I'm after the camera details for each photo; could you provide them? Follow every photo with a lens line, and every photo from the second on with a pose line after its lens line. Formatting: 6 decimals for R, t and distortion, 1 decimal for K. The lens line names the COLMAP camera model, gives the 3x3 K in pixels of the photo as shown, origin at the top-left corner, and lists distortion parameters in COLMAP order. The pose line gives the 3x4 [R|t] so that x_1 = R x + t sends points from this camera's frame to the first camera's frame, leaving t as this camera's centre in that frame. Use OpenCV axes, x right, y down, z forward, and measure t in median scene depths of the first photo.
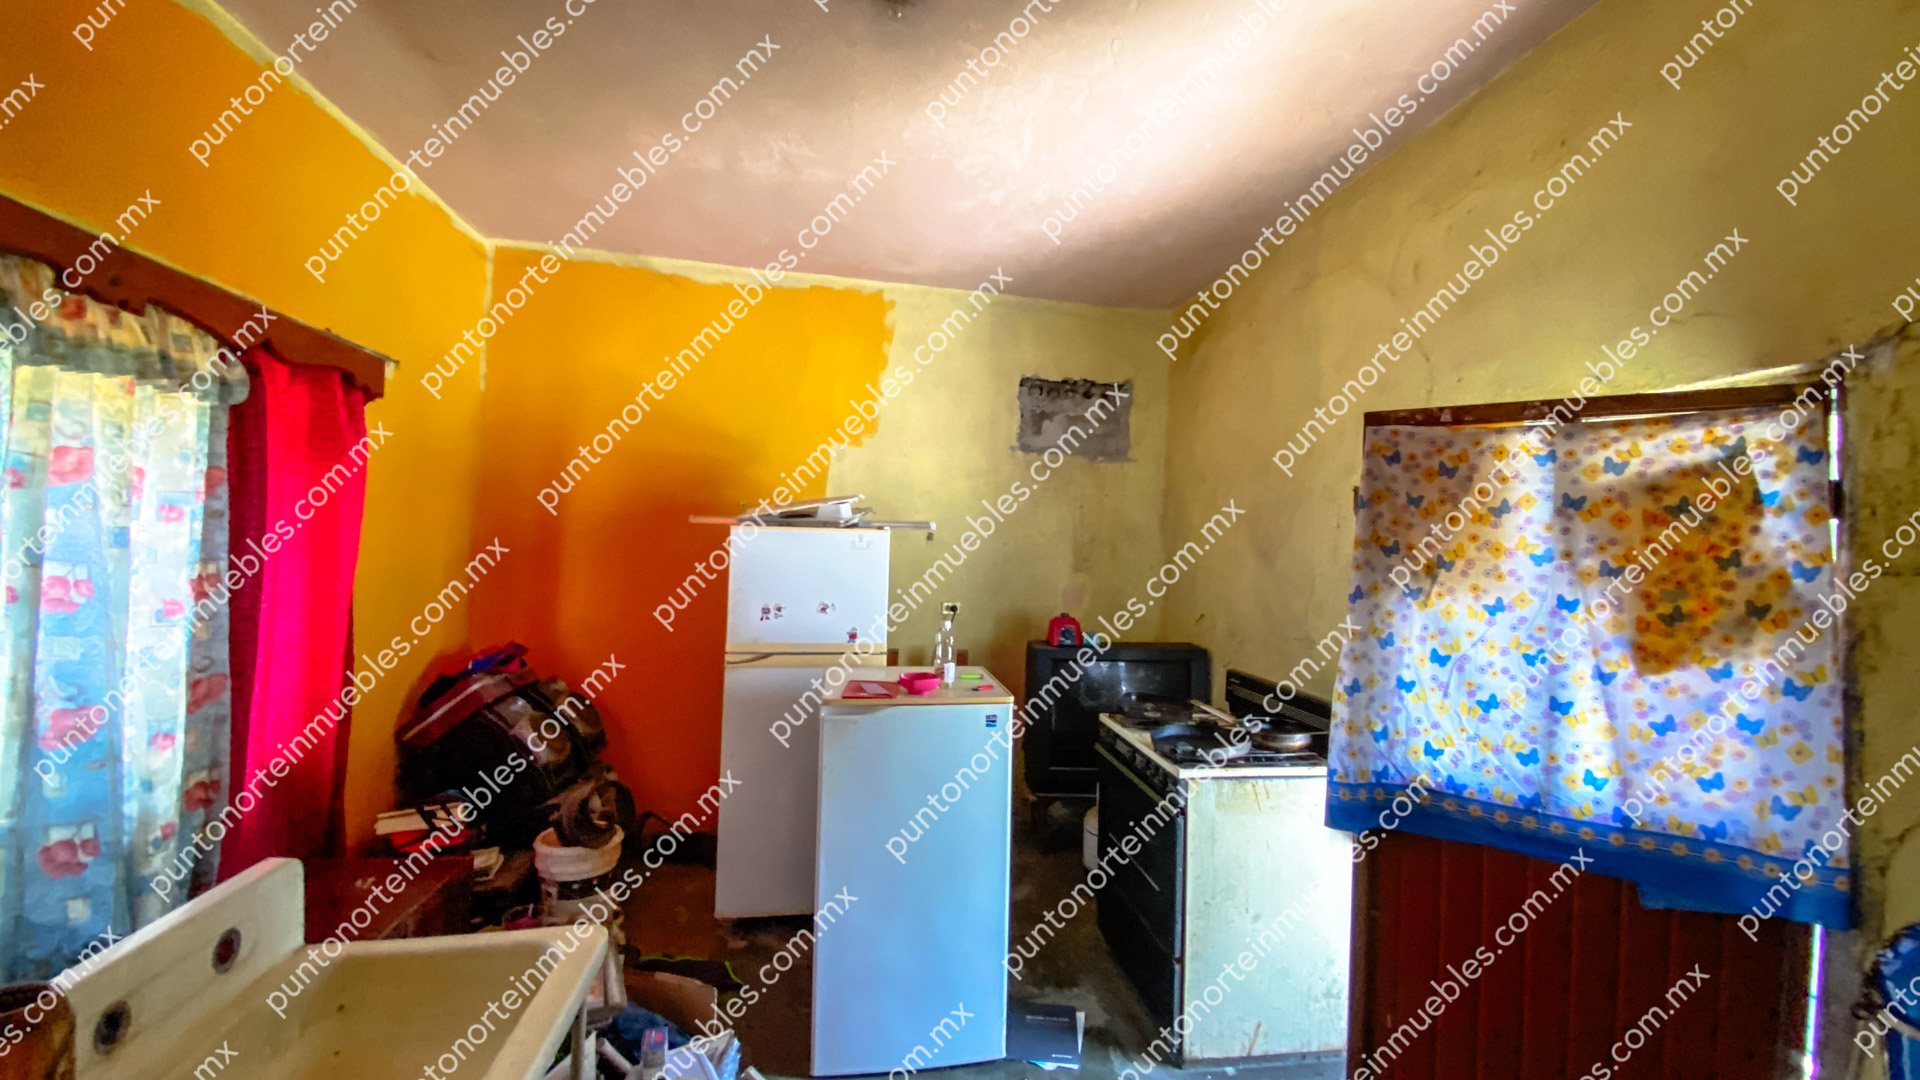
lens RADIAL K [[720.4, 0, 960.0], [0, 720.4, 540.0], [0, 0, 1]] dist [0.000443, -0.000082]
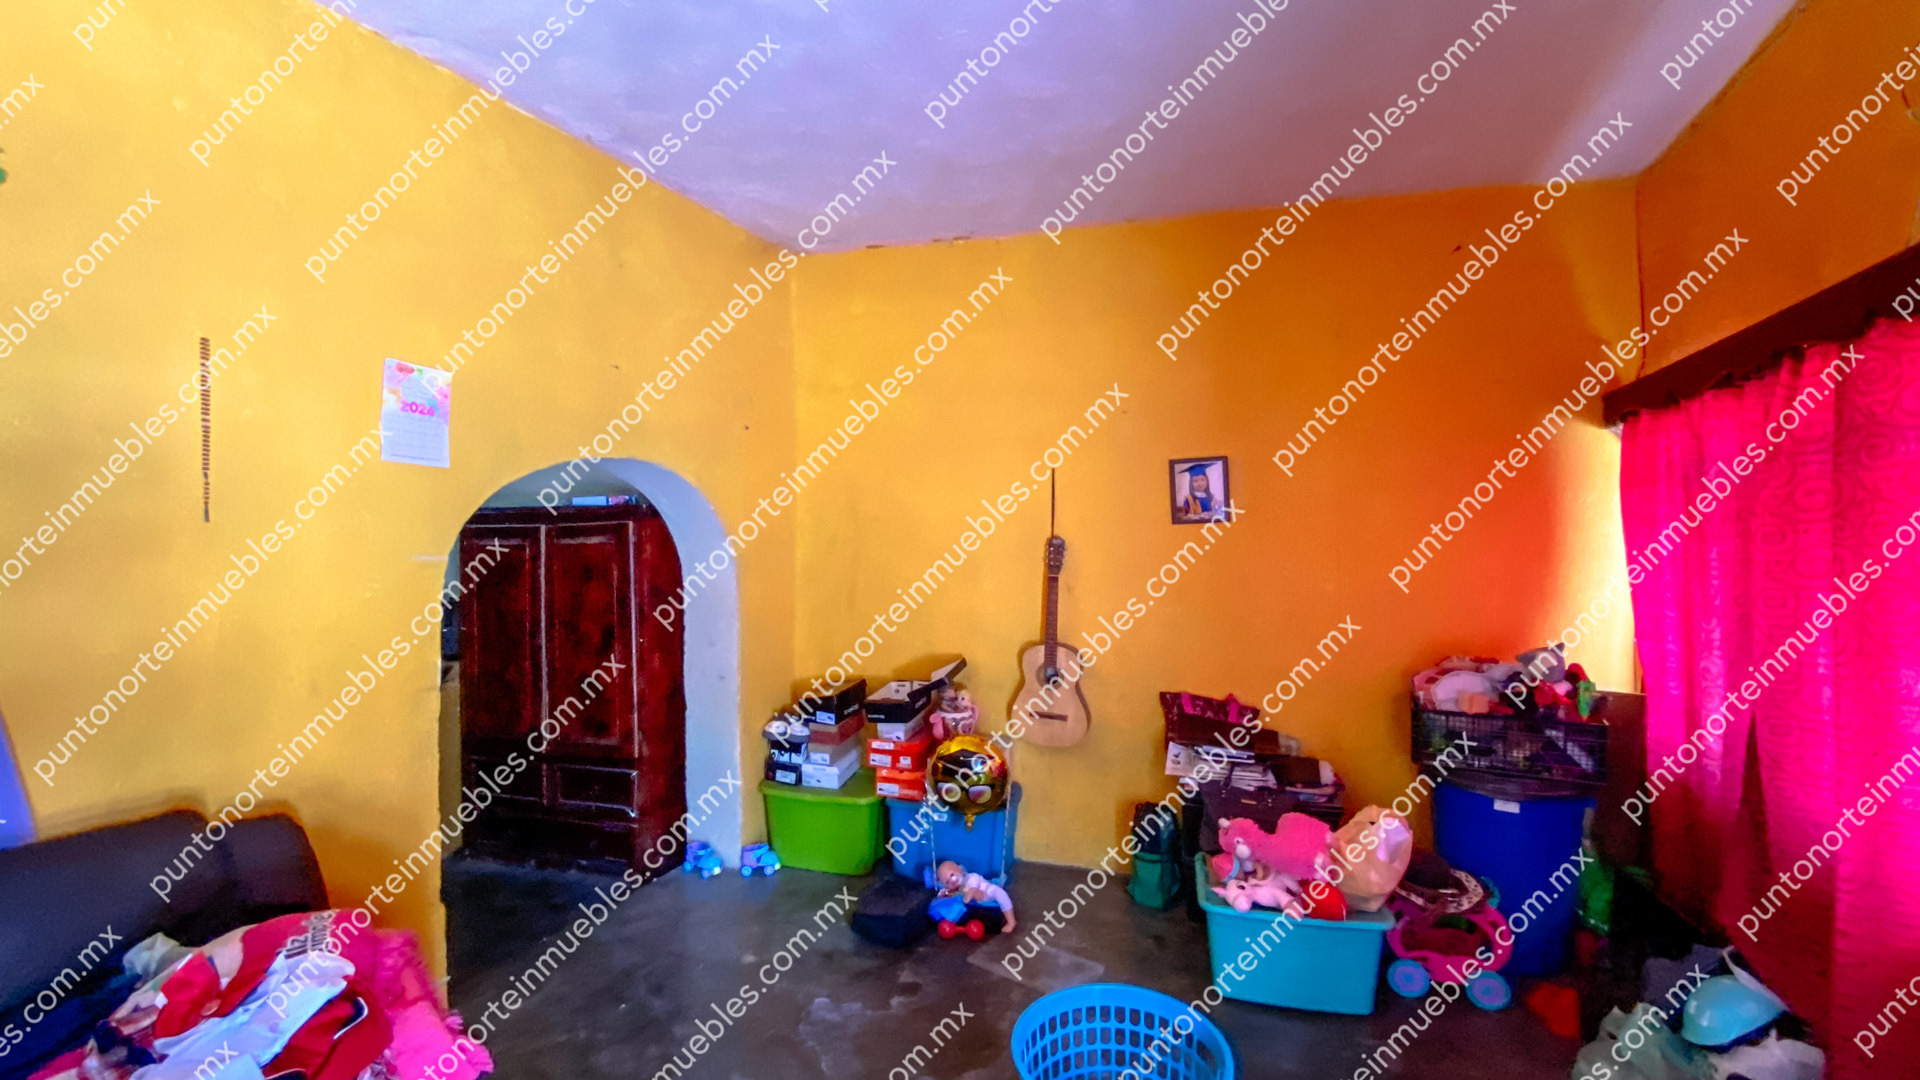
lens RADIAL K [[720.4, 0, 960.0], [0, 720.4, 540.0], [0, 0, 1]] dist [0.000443, -0.000082]
pose [[1.000000, -0.000075, -0.000125, -0.324258], [0.000075, 1.000000, -0.000259, -0.324255], [0.000125, 0.000259, 1.000000, -0.000239]]
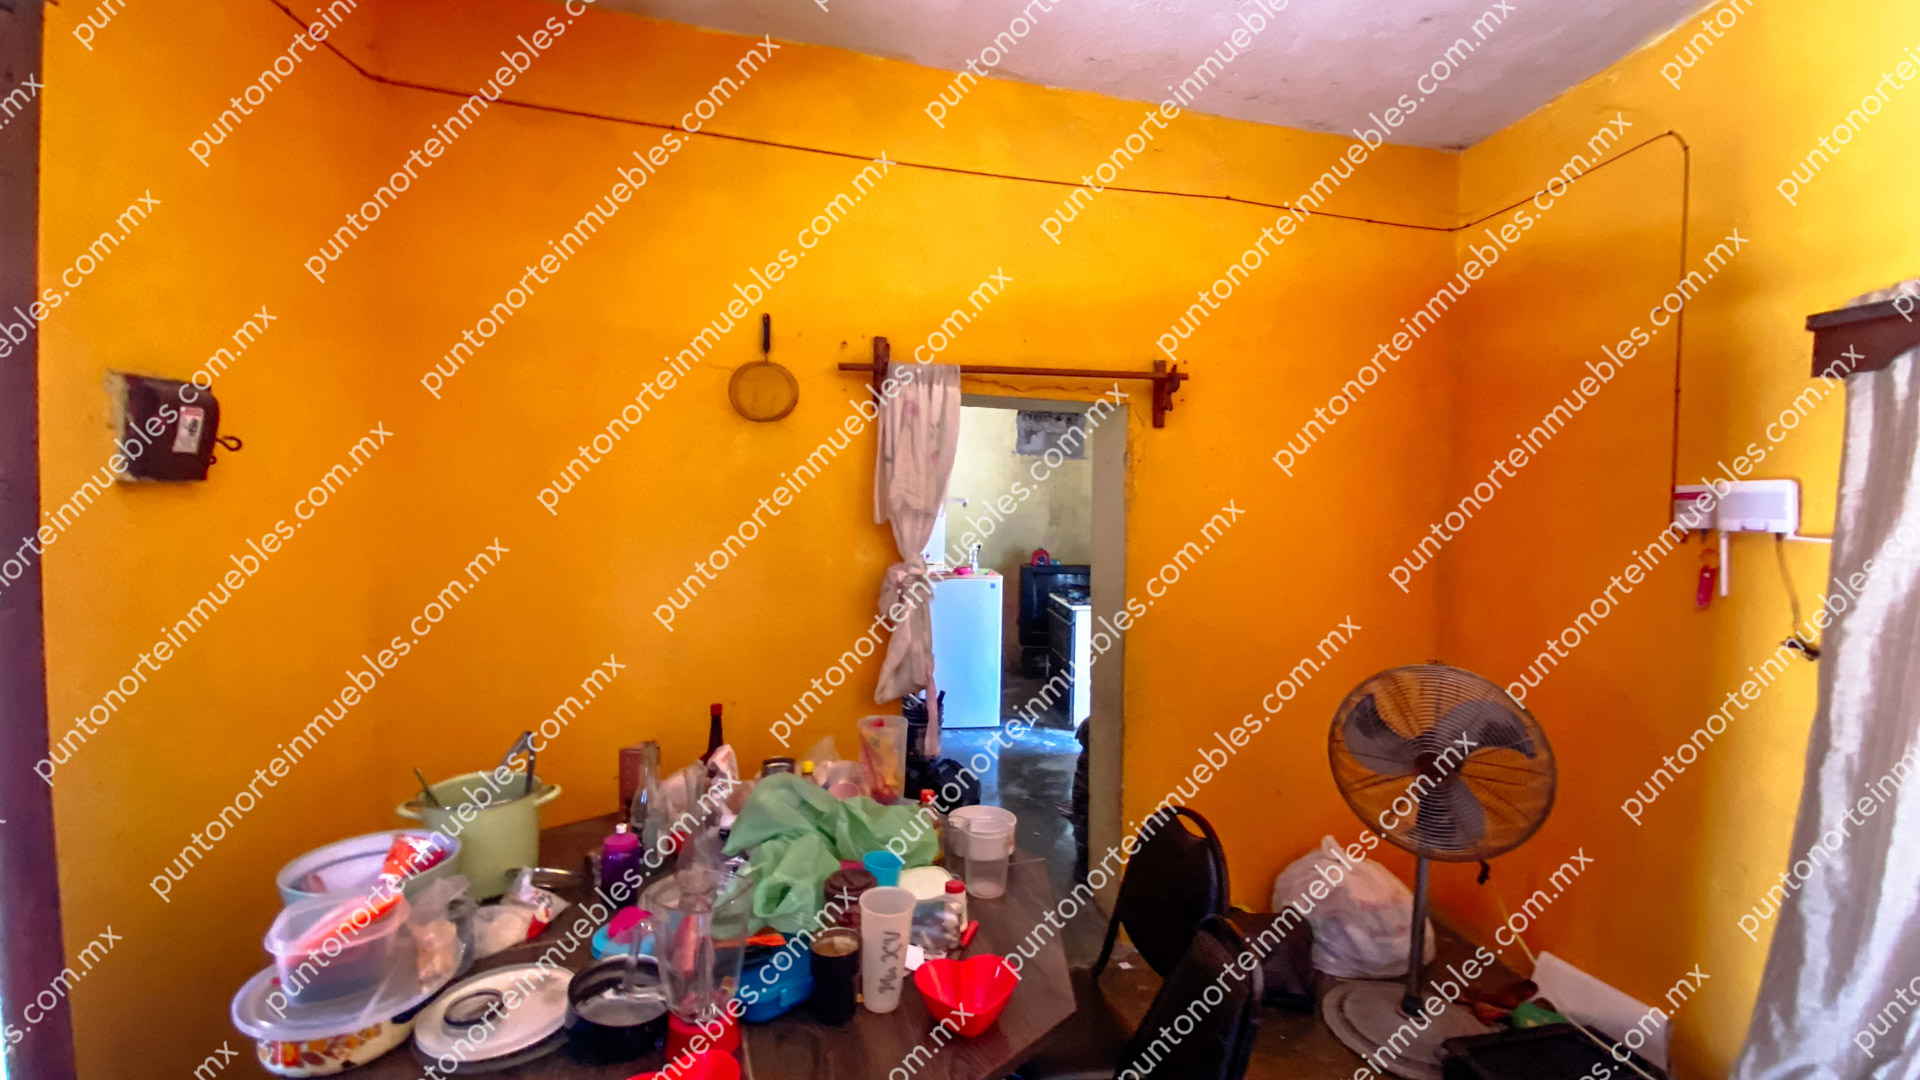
lens RADIAL K [[720.4, 0, 960.0], [0, 720.4, 540.0], [0, 0, 1]] dist [0.000443, -0.000082]
pose [[1.000000, 0.000135, 0.000034, 0.161224], [-0.000135, 1.000000, -0.000103, 0.161324], [-0.000034, 0.000103, 1.000000, 0.000051]]
